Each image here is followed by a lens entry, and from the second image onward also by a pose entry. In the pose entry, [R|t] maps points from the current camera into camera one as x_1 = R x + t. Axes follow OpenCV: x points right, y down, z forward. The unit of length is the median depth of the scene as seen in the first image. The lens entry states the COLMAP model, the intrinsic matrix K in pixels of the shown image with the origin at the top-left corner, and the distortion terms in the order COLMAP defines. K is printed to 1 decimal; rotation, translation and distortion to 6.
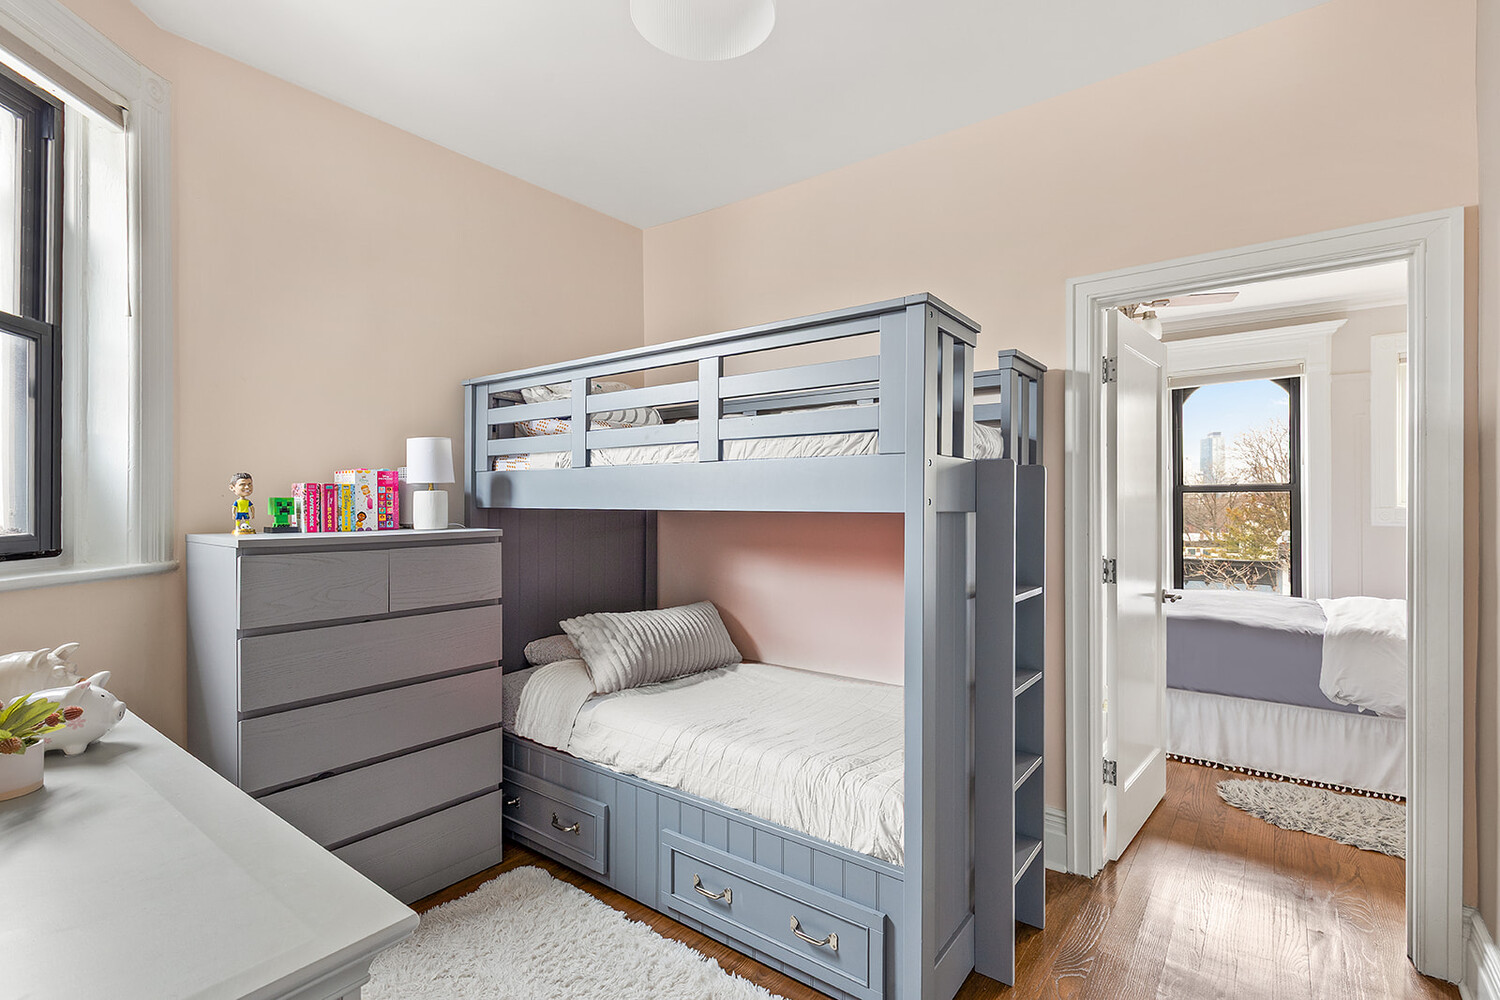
lens RADIAL K [[687.3, 0, 749.3], [0, 687.3, 498.6], [0, 0, 1]] dist [0.001340, 0.000572]
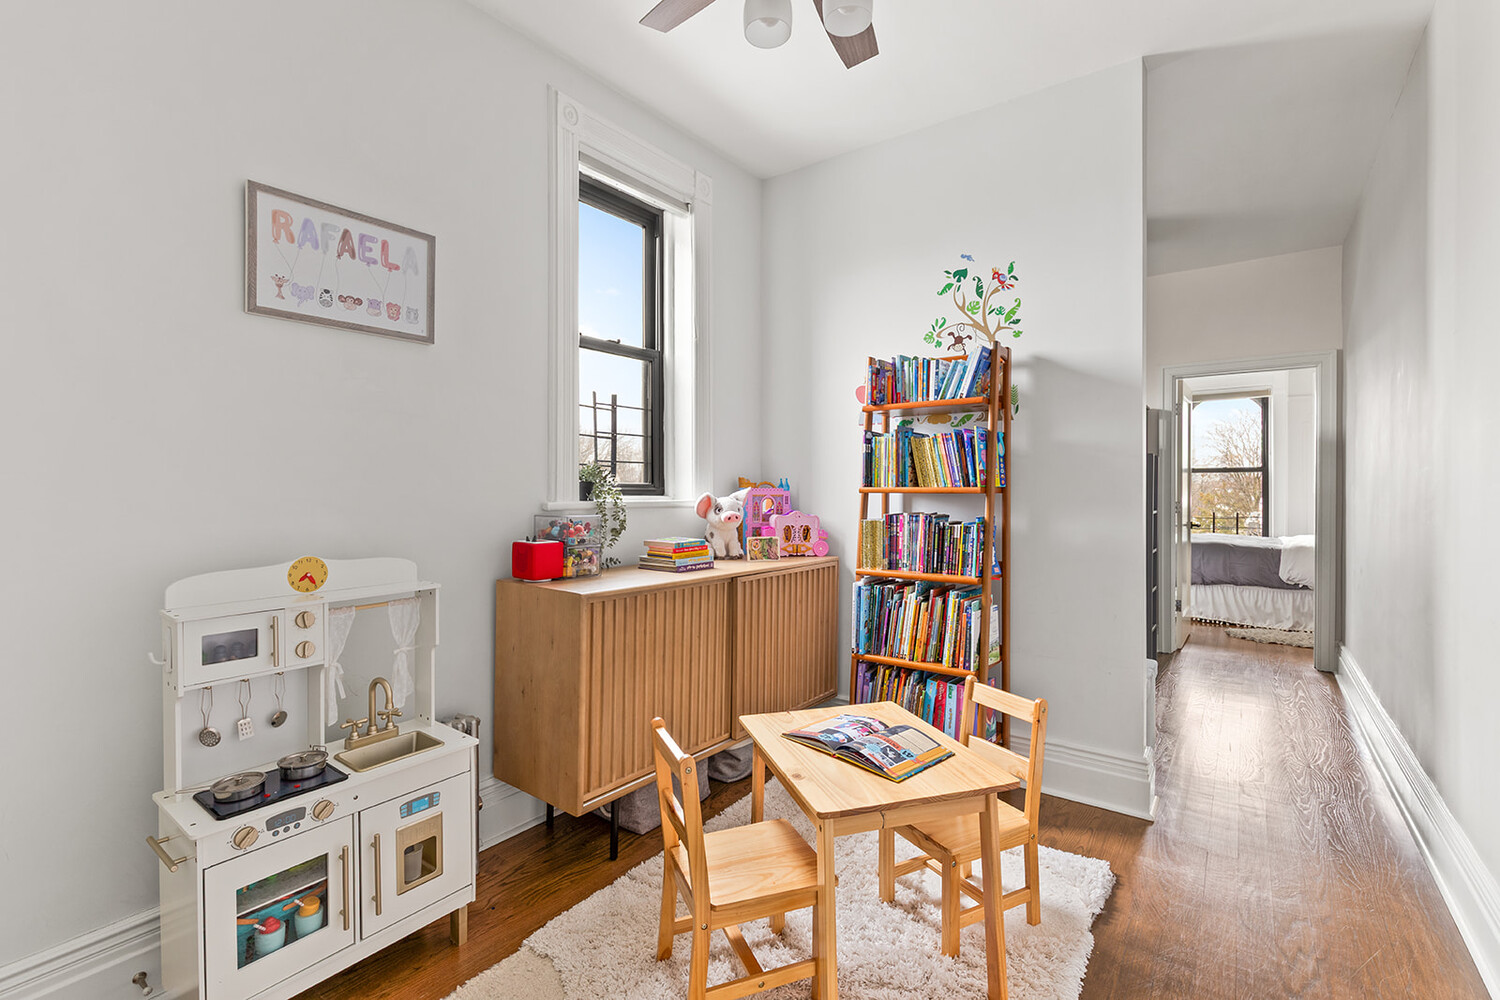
lens RADIAL K [[687.3, 0, 752.0], [0, 687.3, 487.8], [0, 0, 1]] dist [0.001340, 0.000572]
pose [[0.999426, 0.001050, 0.033852, -0.416061], [-0.001206, 0.999989, 0.004584, 0.020565], [-0.033847, -0.004622, 0.999416, -0.511386]]
